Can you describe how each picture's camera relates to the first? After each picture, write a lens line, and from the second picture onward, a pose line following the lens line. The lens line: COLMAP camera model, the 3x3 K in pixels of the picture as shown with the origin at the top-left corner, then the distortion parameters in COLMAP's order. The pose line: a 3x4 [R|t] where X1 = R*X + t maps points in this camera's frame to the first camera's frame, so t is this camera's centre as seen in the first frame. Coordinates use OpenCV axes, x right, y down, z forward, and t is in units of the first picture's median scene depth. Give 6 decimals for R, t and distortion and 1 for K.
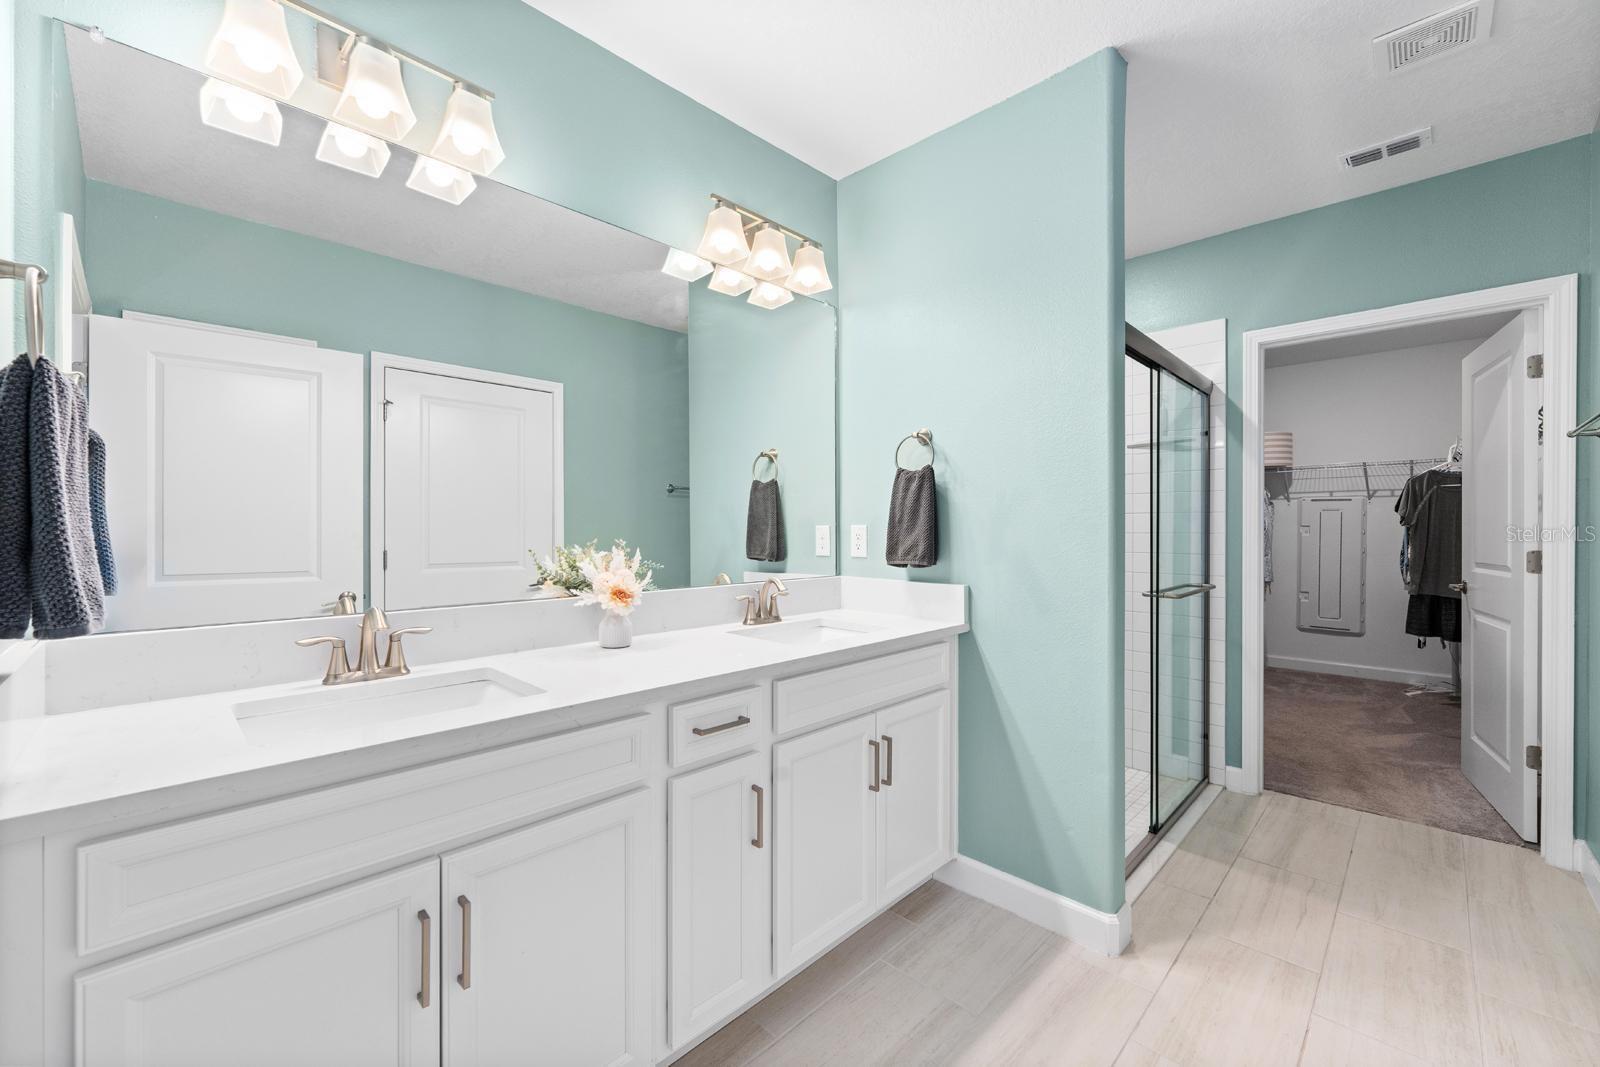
lens RADIAL K [[649.0, 0, 798.6], [0, 649.0, 527.0], [0, 0, 1]] dist [0.001505, -0.000117]
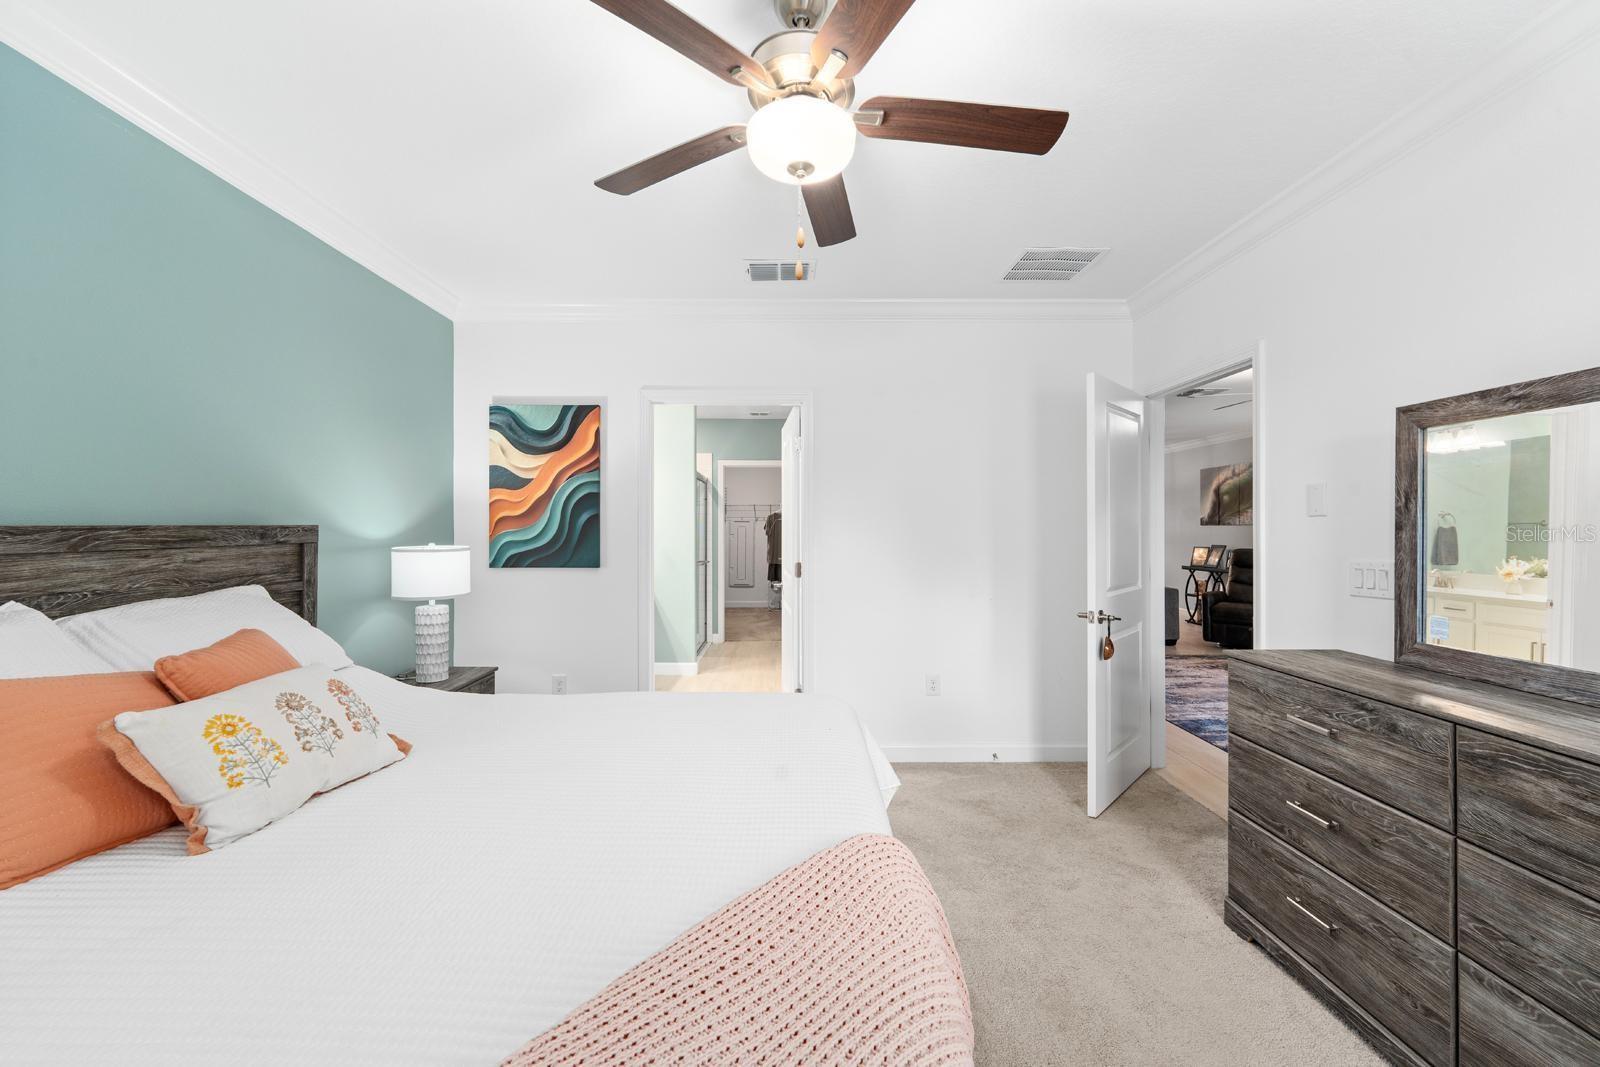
lens RADIAL K [[649.0, 0, 798.6], [0, 649.0, 527.0], [0, 0, 1]] dist [0.001505, -0.000117]
pose [[0.707466, -0.000037, 0.706747, -0.280414], [0.003265, 0.999989, -0.003216, -0.009907], [-0.706739, 0.004583, 0.707459, -0.321576]]
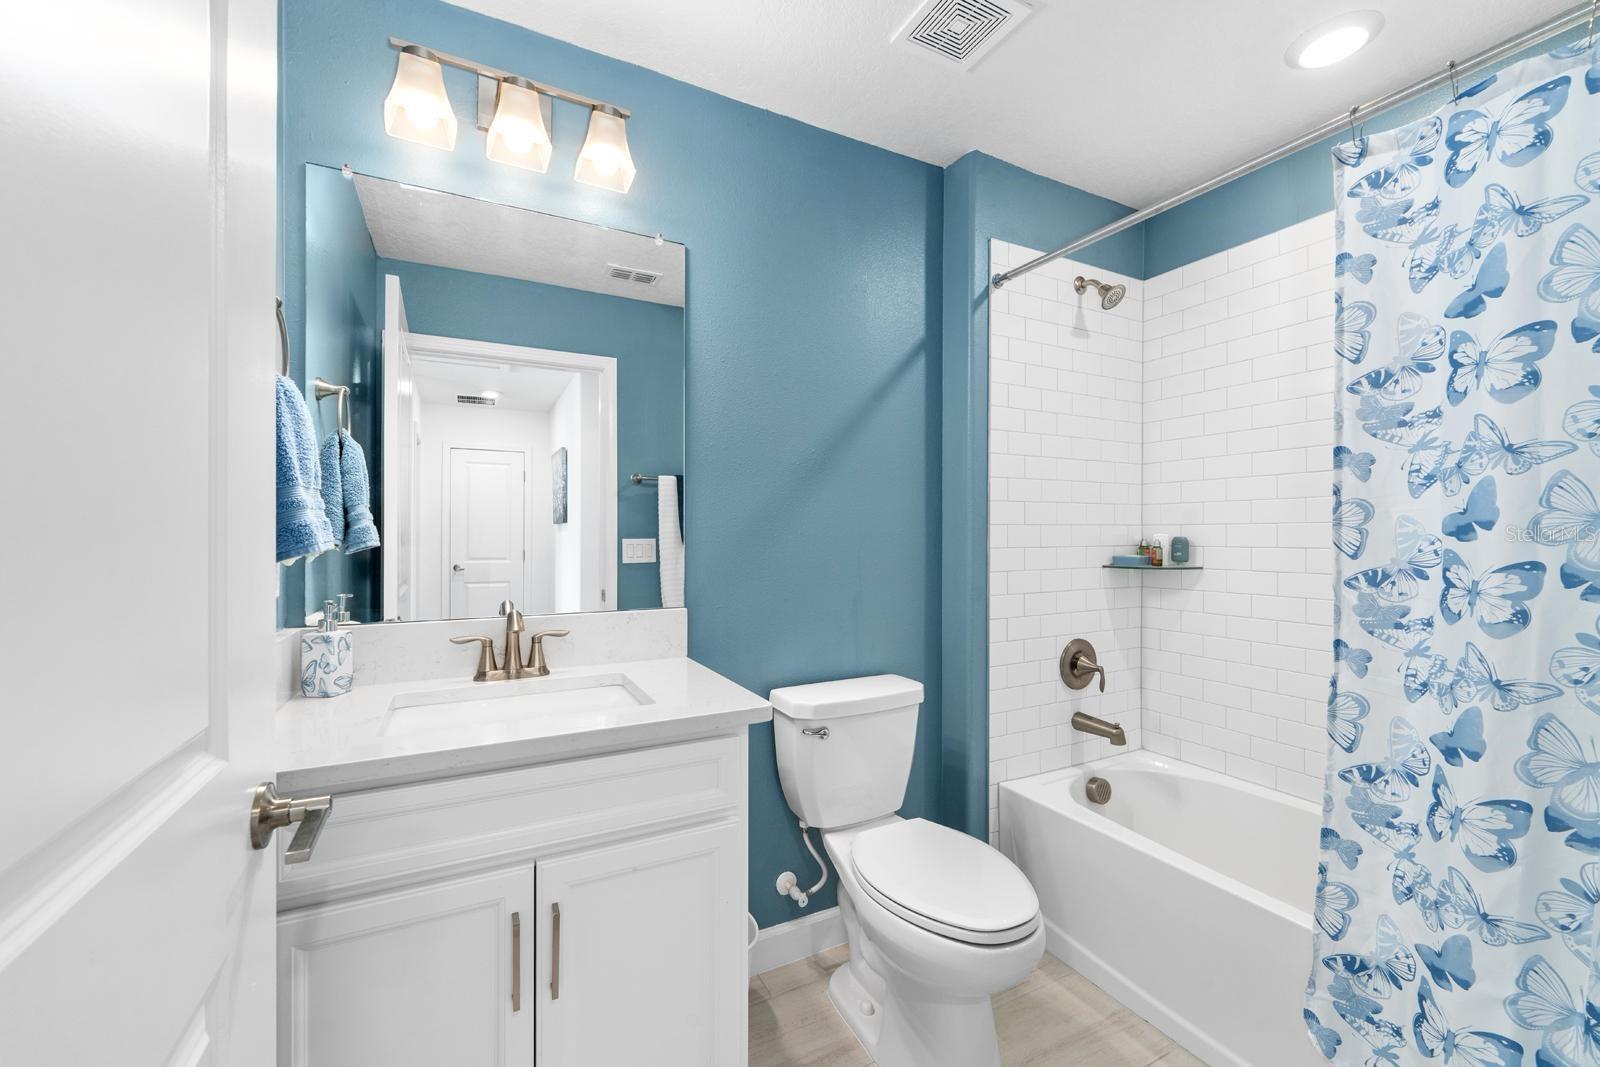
lens RADIAL K [[650.0, 0, 800.0], [0, 650.0, 533.5], [0, 0, 1]] dist [0.017876, 0.000024]
pose [[0.951541, -0.003233, -0.307505, 0.177688], [0.002675, 0.999994, -0.002236, 0.000465], [0.307510, 0.001305, 0.951544, 0.180010]]
